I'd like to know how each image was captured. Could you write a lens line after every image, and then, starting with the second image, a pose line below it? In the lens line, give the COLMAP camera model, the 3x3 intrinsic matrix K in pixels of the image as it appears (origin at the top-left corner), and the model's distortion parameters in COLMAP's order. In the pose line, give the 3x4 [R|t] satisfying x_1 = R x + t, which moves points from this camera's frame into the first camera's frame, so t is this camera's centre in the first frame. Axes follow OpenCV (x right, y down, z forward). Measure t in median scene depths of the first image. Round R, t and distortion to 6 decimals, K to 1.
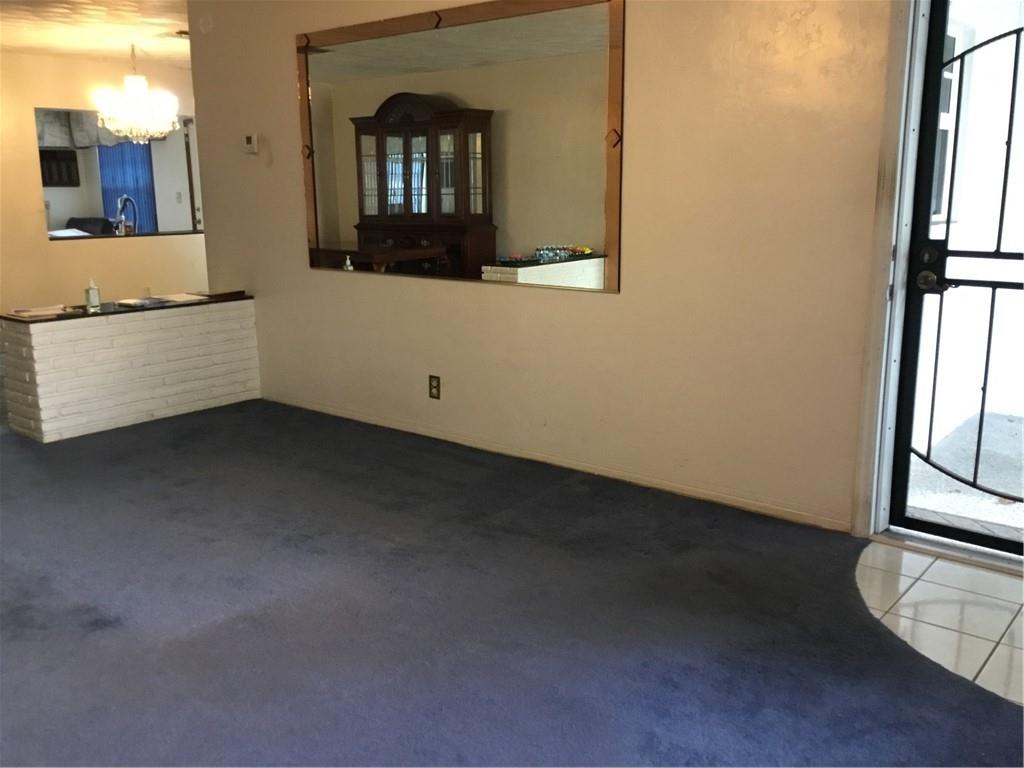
lens RADIAL K [[922.4, 0, 515.7], [0, 922.4, 387.3], [0, 0, 1]] dist [0.102893, -0.198859]
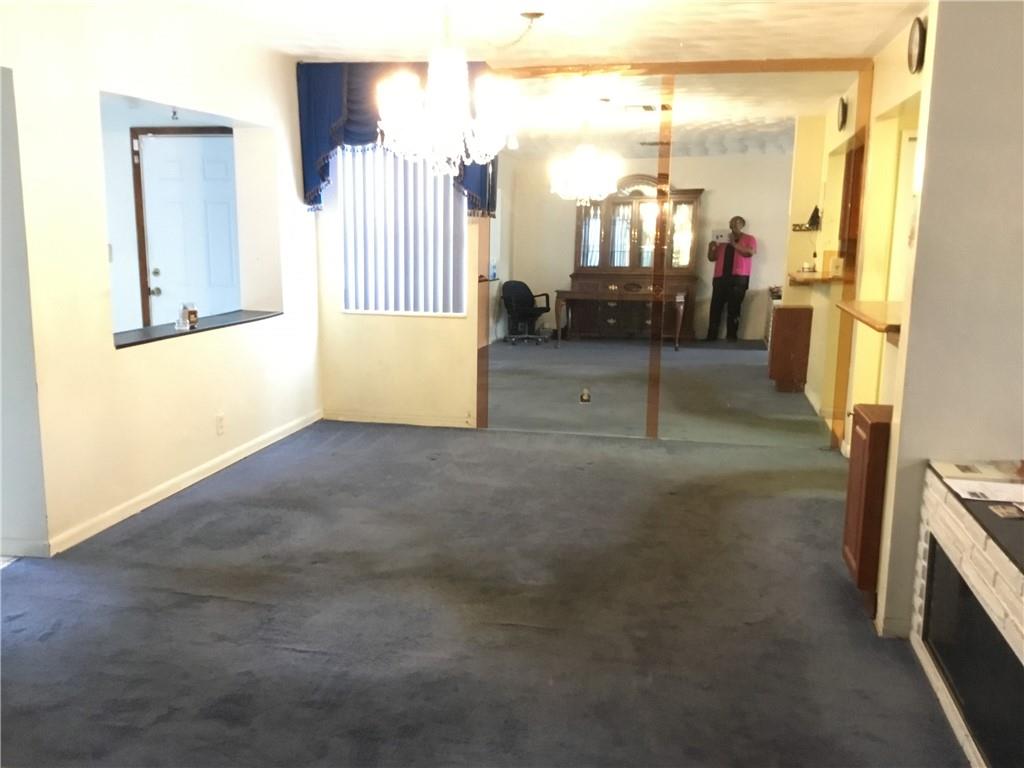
lens RADIAL K [[918.0, 0, 512.6], [0, 918.0, 386.8], [0, 0, 1]] dist [0.104770, -0.192171]
pose [[0.880495, -0.063873, 0.469733, -0.408190], [0.080122, 0.996677, -0.014661, -0.083141], [-0.467236, 0.050545, 0.882687, 0.331826]]
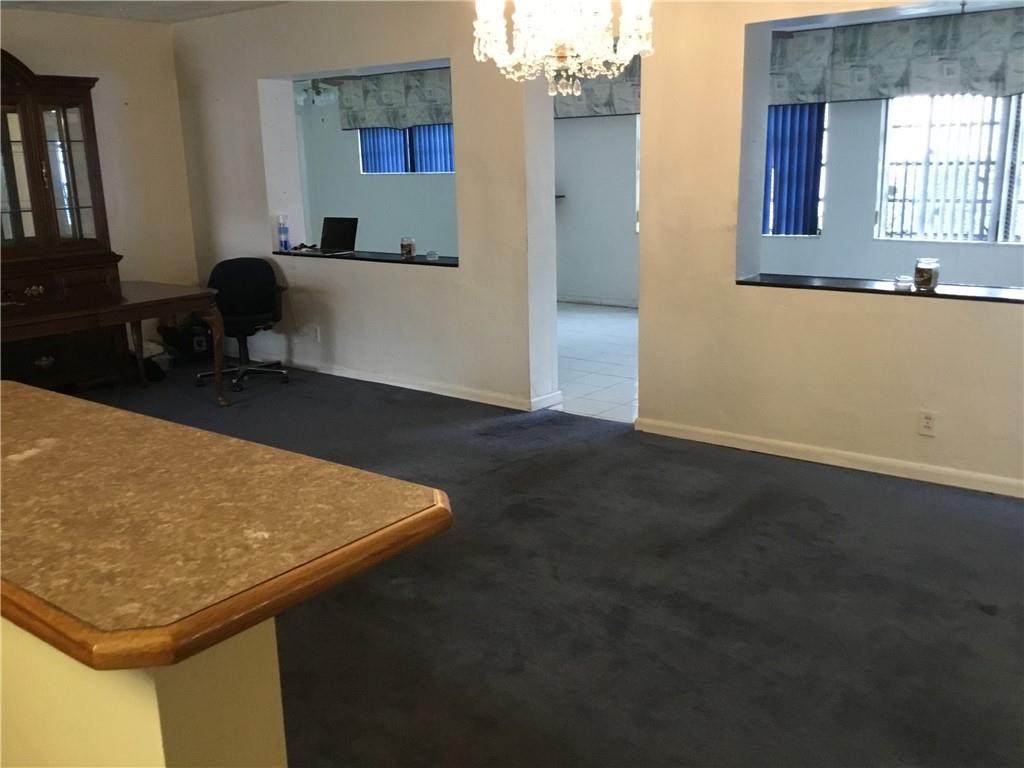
lens RADIAL K [[923.0, 0, 511.7], [0, 923.0, 390.7], [0, 0, 1]] dist [0.105671, -0.206030]
pose [[0.034920, 0.254416, -0.966464, 0.015246], [-0.186211, 0.951776, 0.243821, -0.152277], [0.981889, 0.171452, 0.080611, 0.625935]]
